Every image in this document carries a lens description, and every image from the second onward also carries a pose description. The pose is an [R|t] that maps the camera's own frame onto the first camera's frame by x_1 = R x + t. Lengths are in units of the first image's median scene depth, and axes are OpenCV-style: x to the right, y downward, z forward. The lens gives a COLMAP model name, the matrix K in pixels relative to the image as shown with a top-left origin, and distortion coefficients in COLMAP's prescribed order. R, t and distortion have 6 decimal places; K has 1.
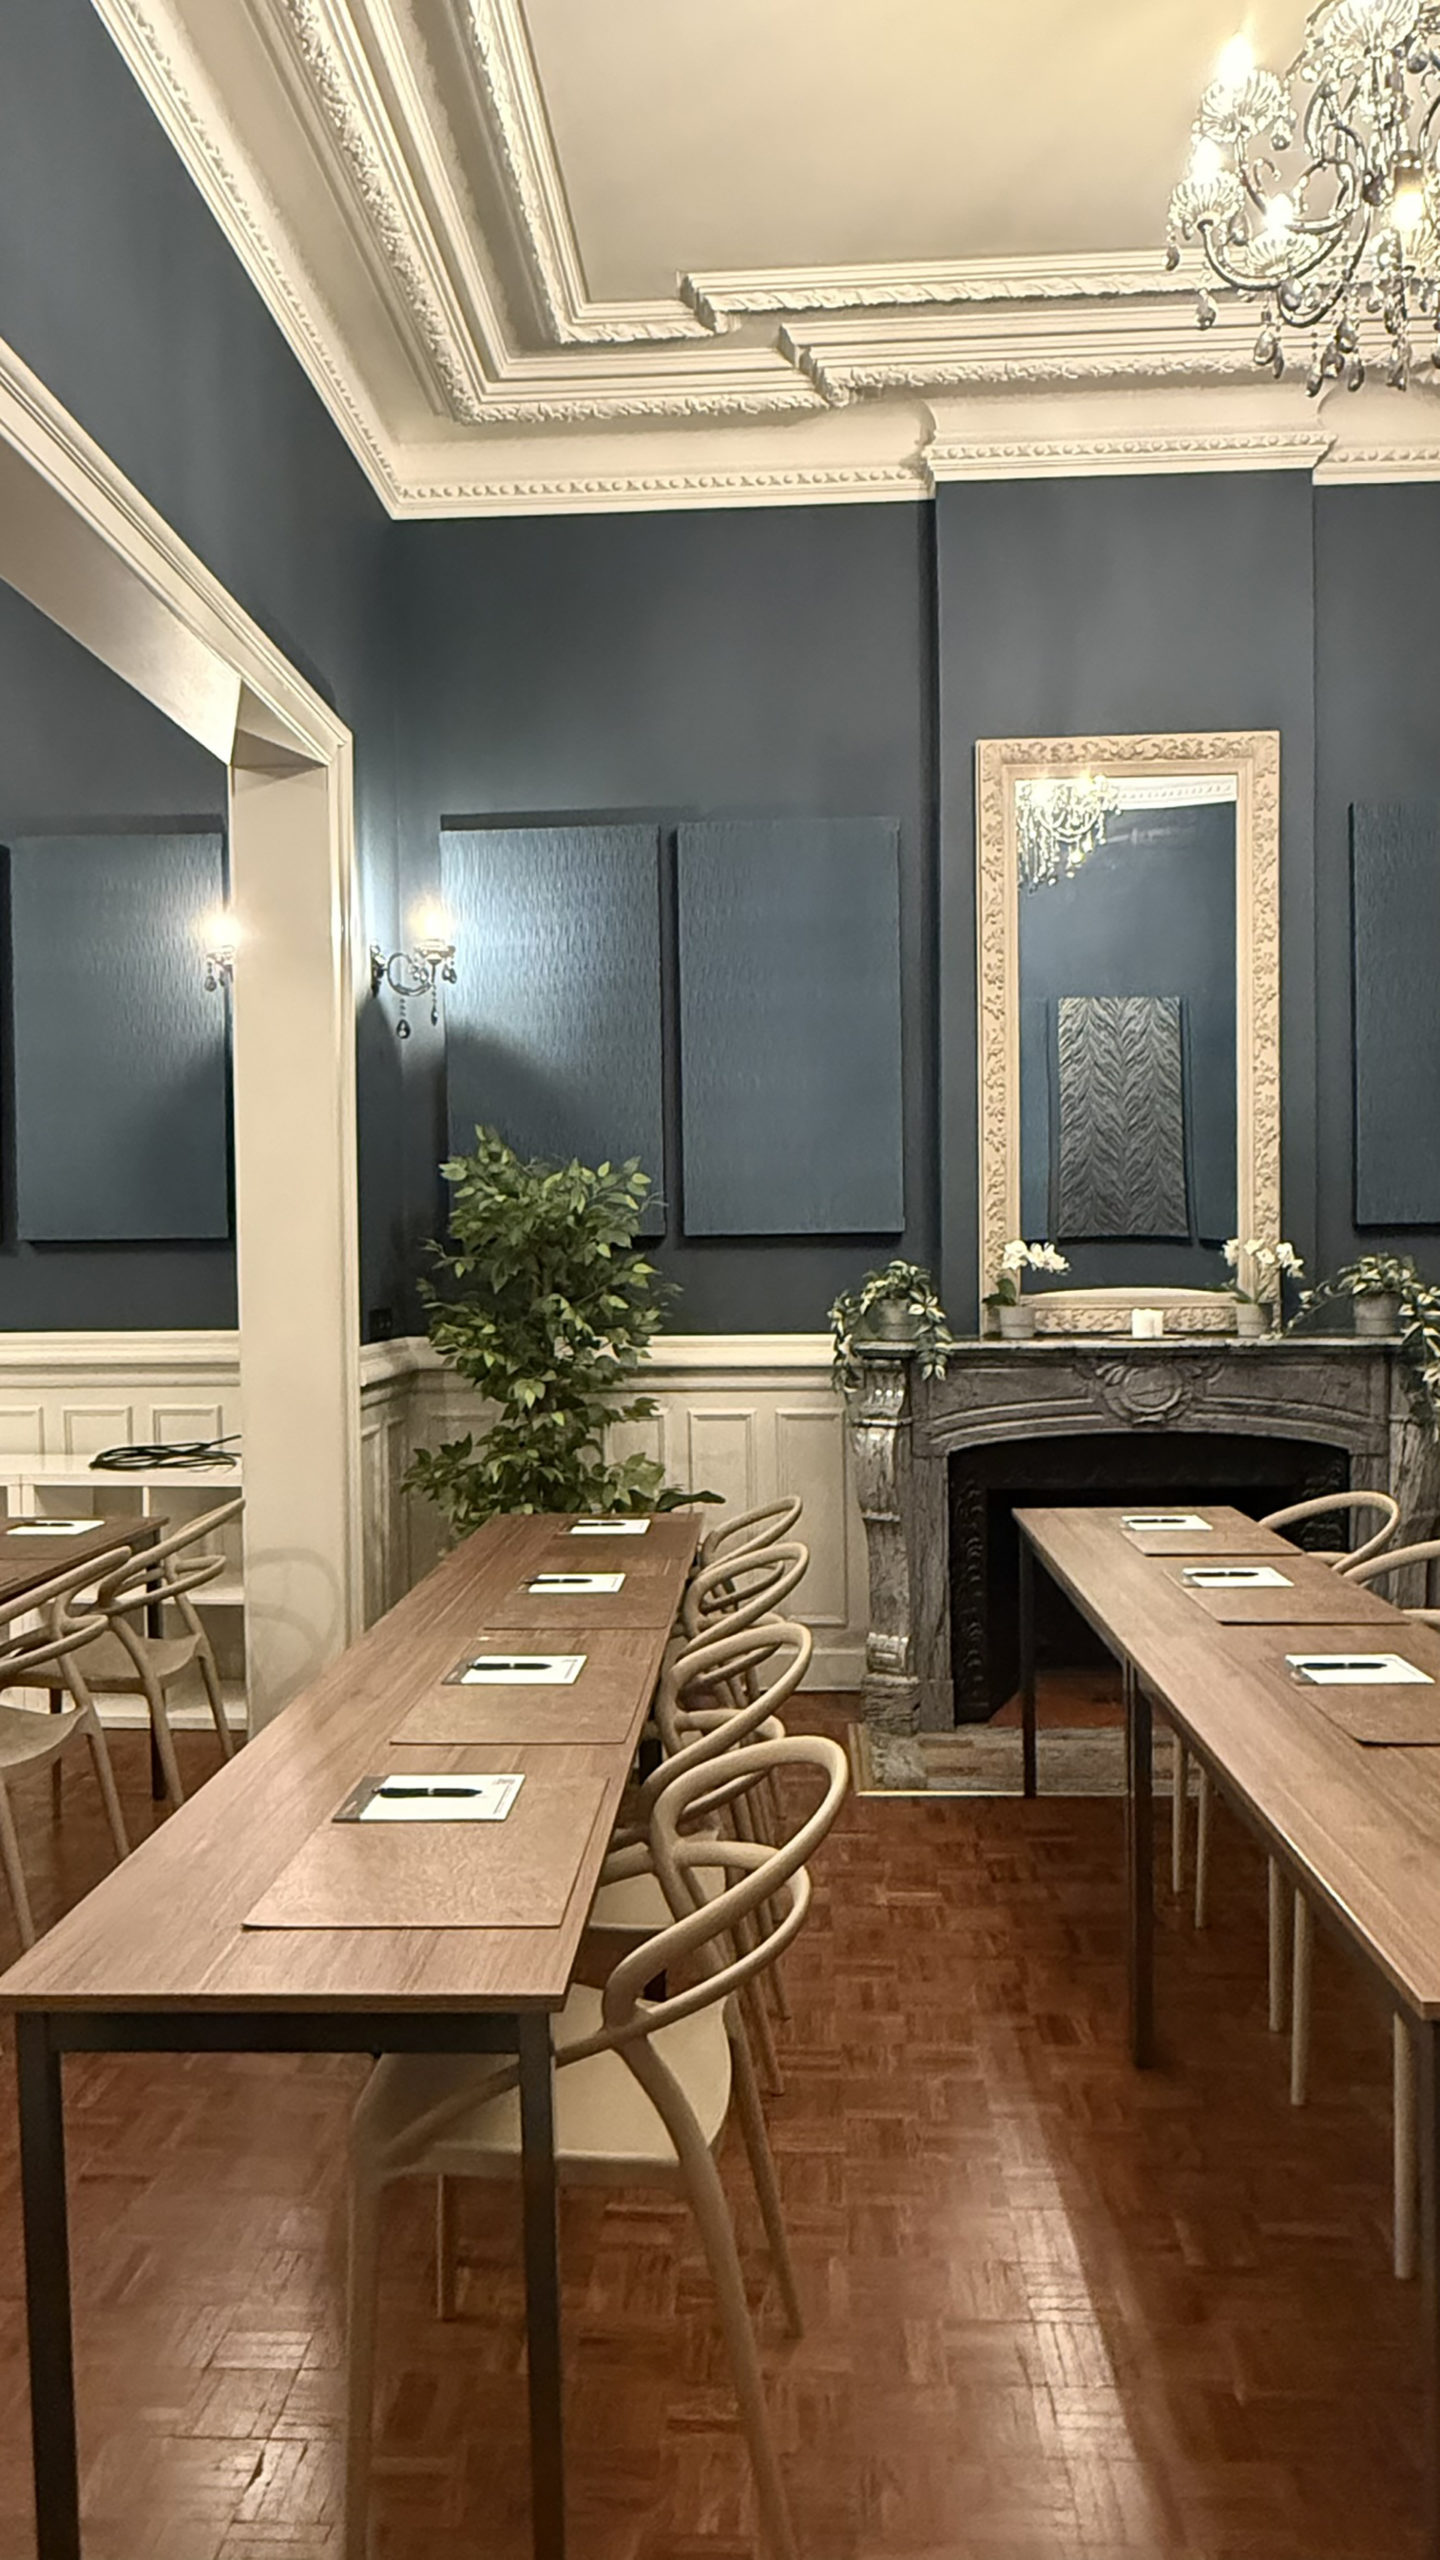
lens RADIAL K [[1527.8, 0, 713.9], [0, 1527.8, 1269.2], [0, 0, 1]] dist [-0.004203, -0.000804]
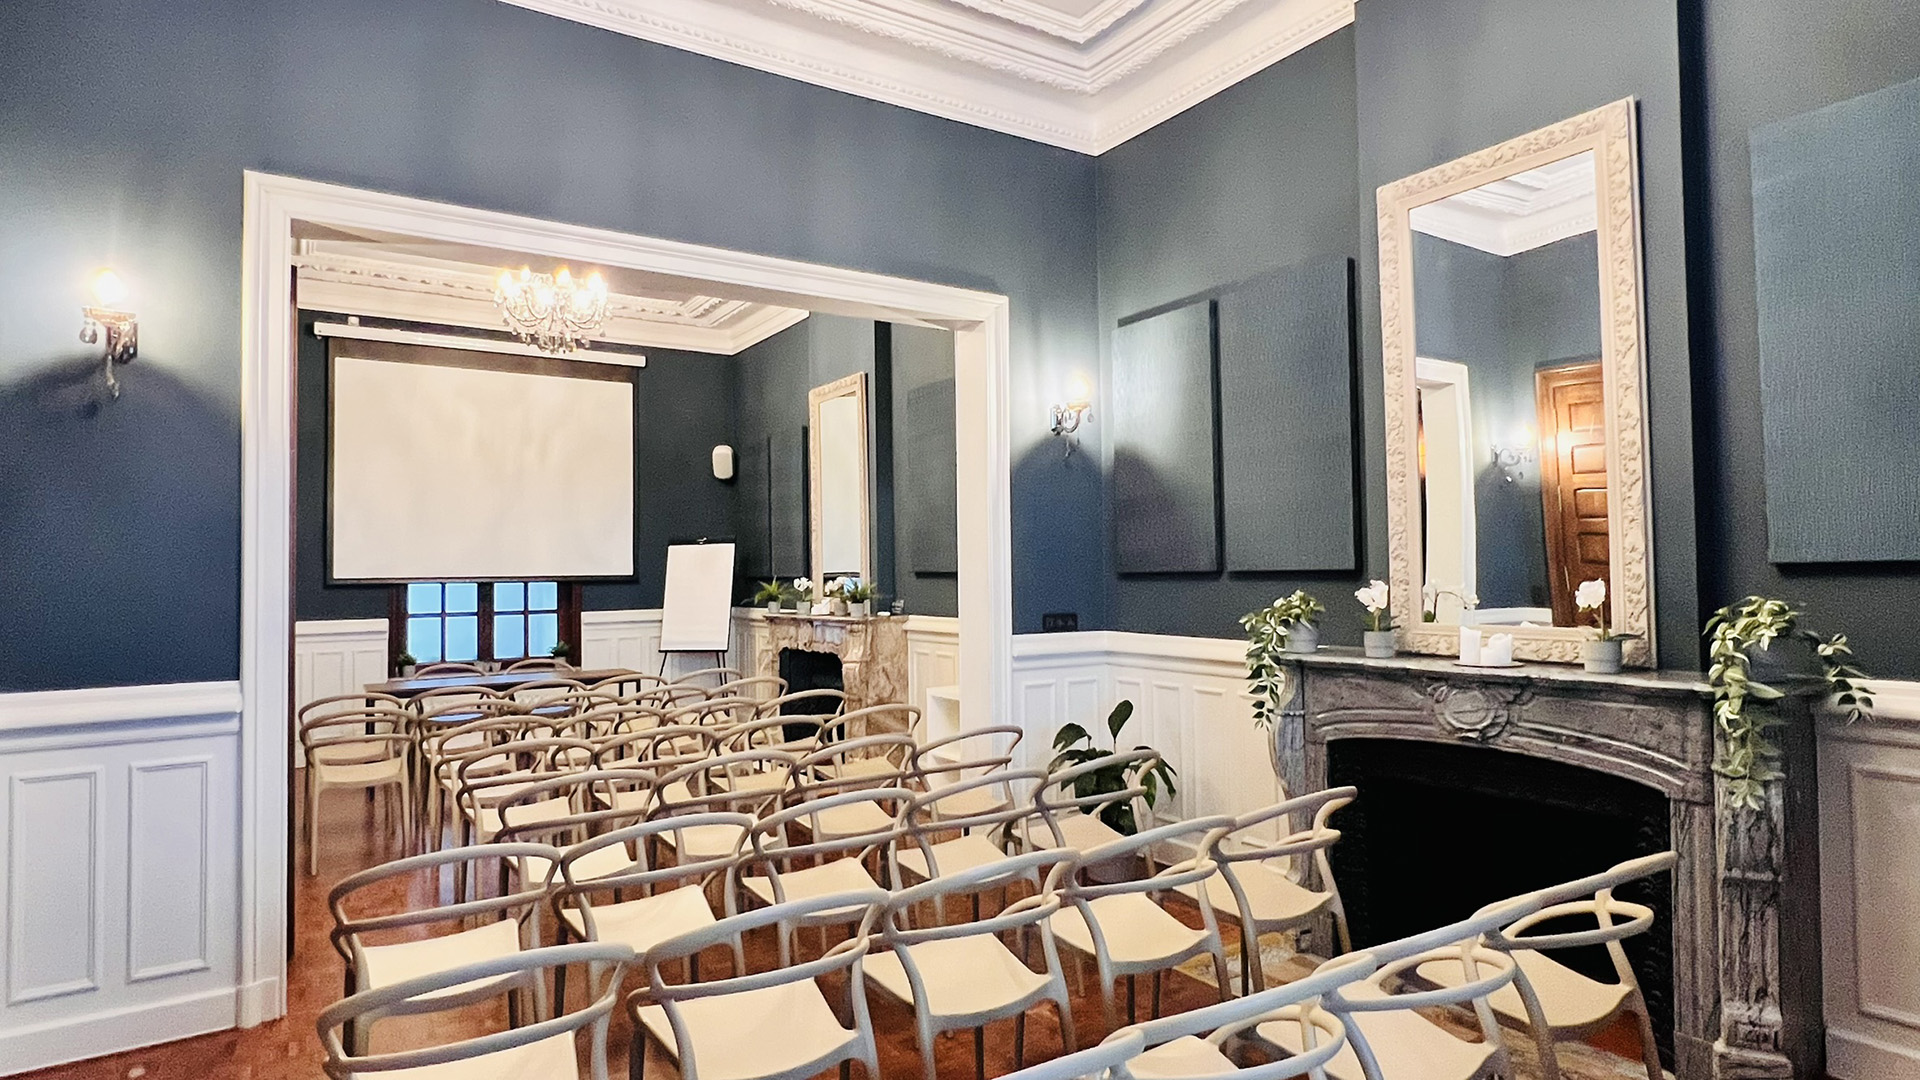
lens RADIAL K [[1021.1, 0, 956.6], [0, 1021.1, 539.6], [0, 0, 1]] dist [-0.001132, -0.000754]
pose [[0.589402, -0.019551, -0.807603, 0.678615], [-0.019290, 0.999081, -0.038264, -0.011913], [0.807610, 0.038131, 0.588483, 0.229087]]
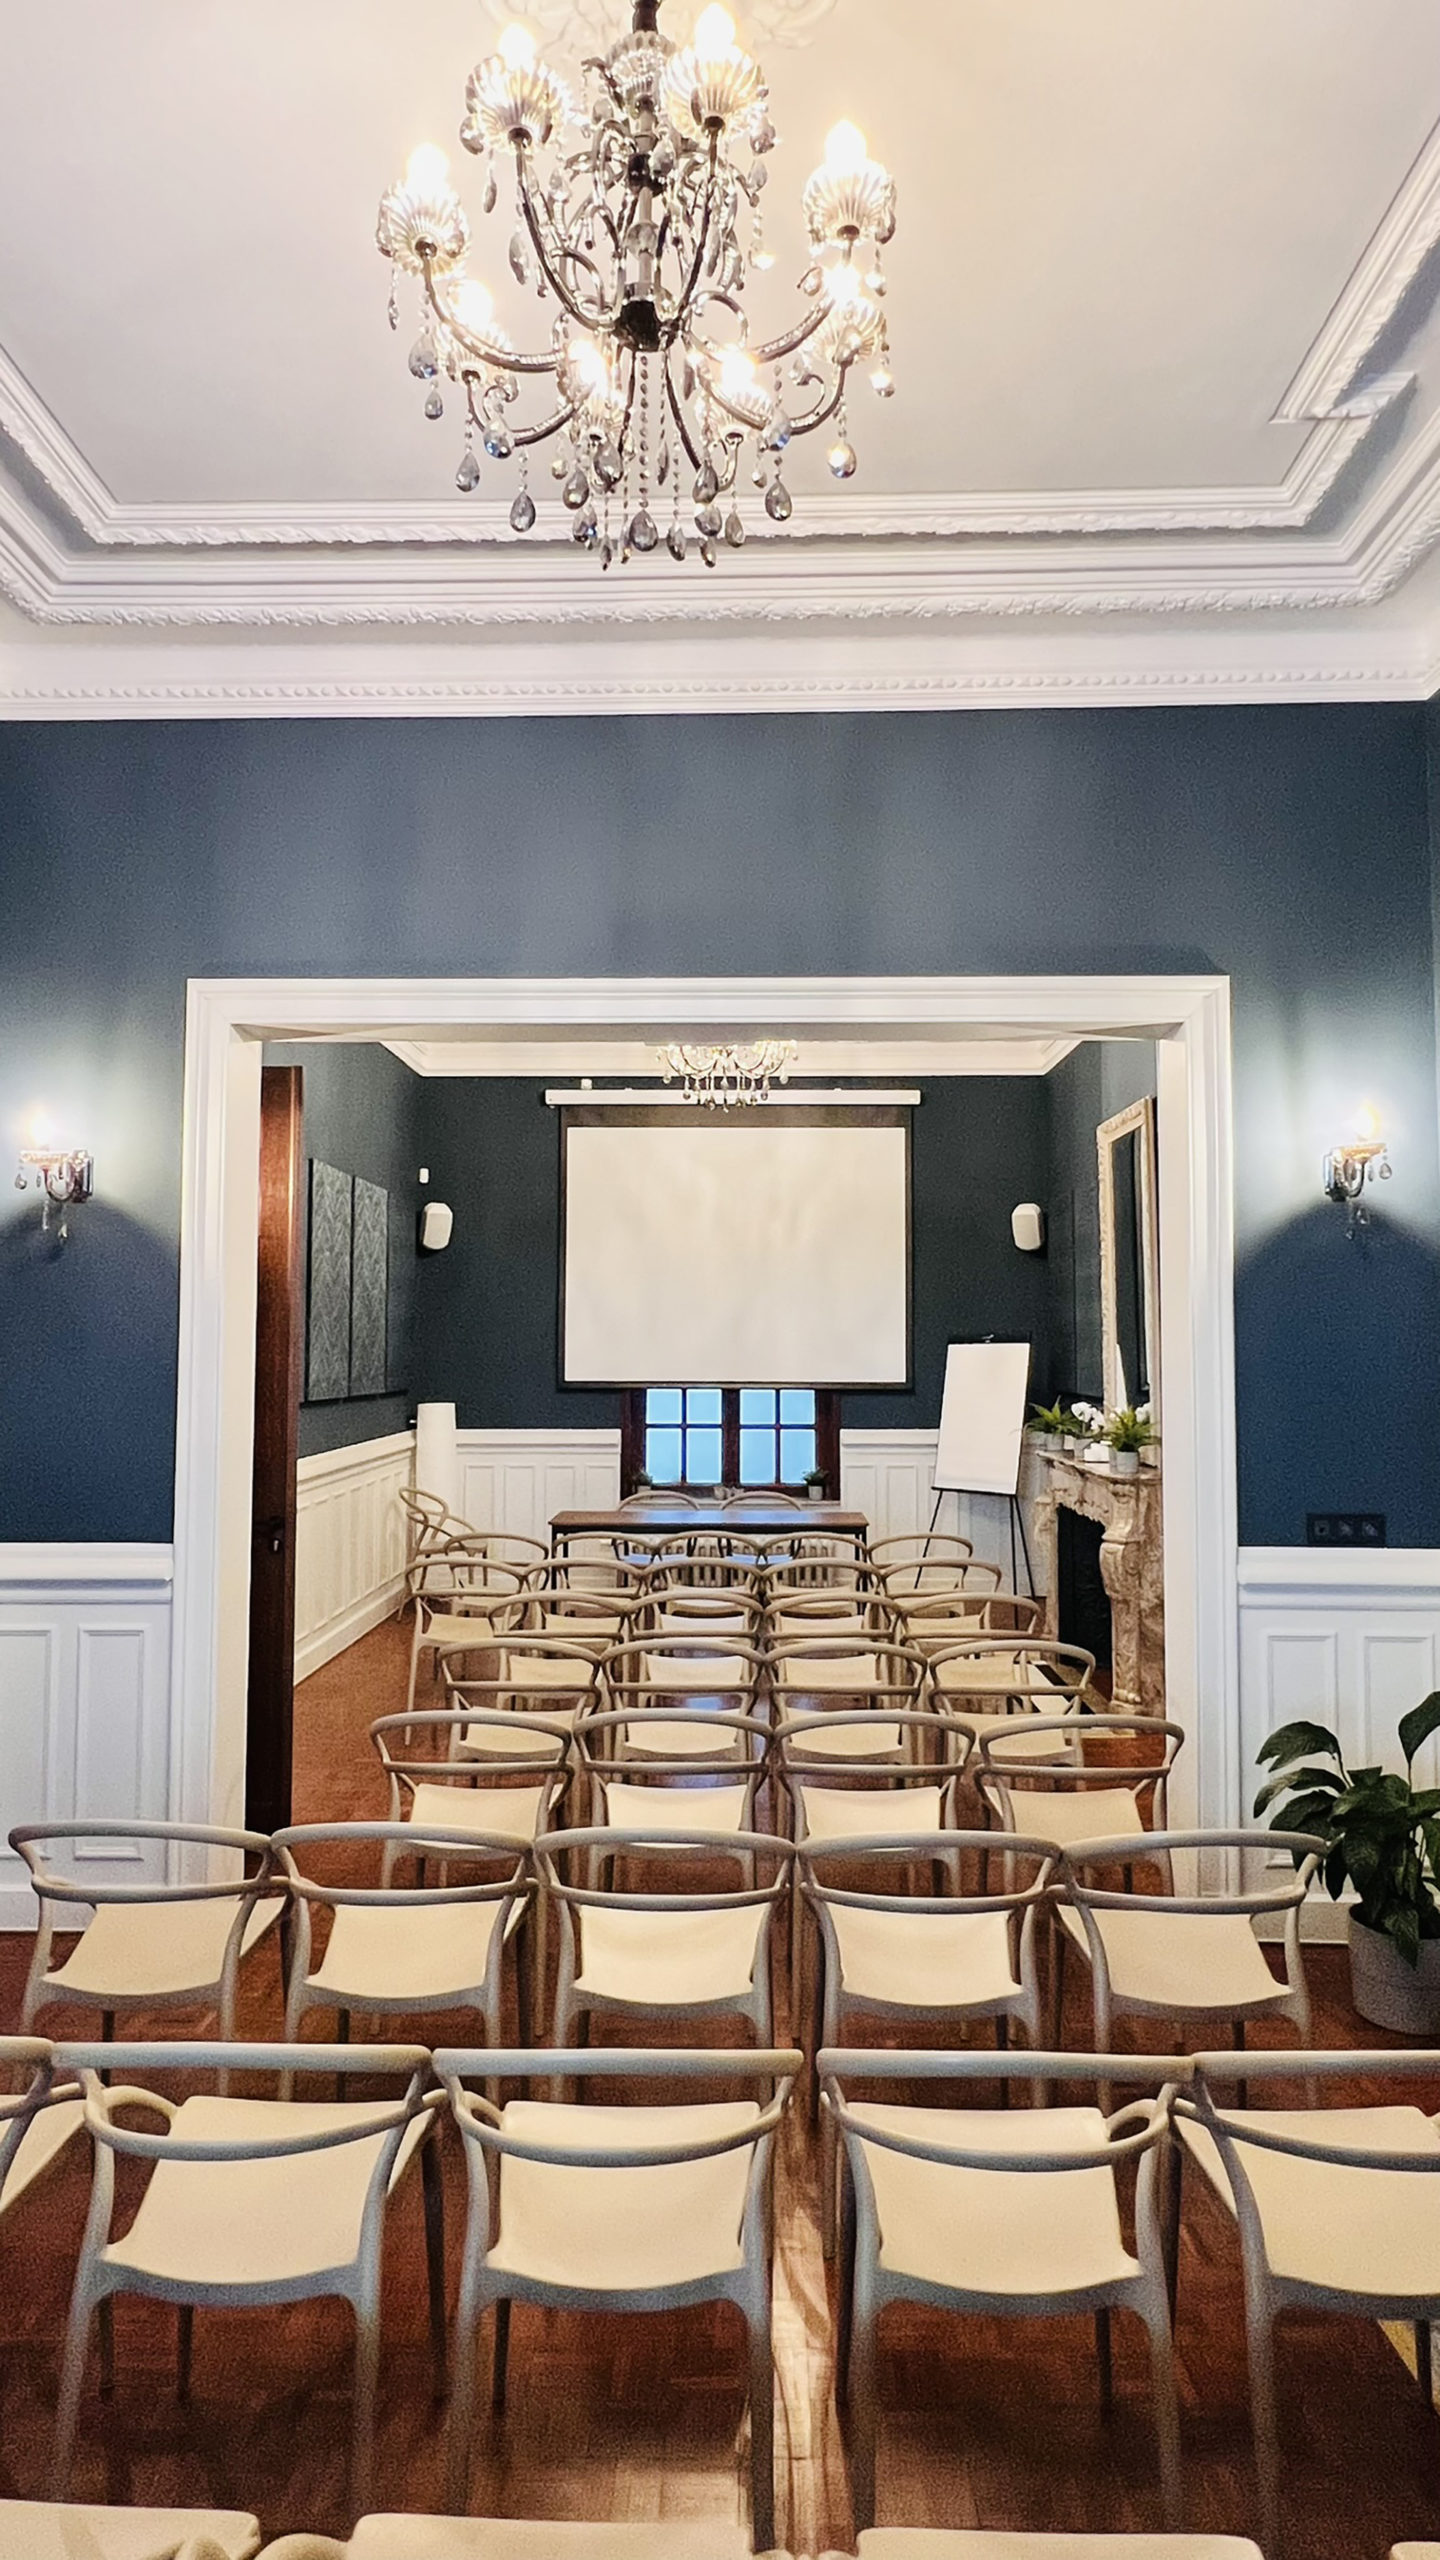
lens RADIAL K [[1361.5, 0, 726.0], [0, 1361.5, 1269.4], [0, 0, 1]] dist [-0.001132, -0.000754]
pose [[0.035421, -0.041709, -0.998502, 0.683189], [-0.034212, 0.998492, -0.042922, -0.084125], [0.998787, 0.035681, 0.033940, 0.587891]]
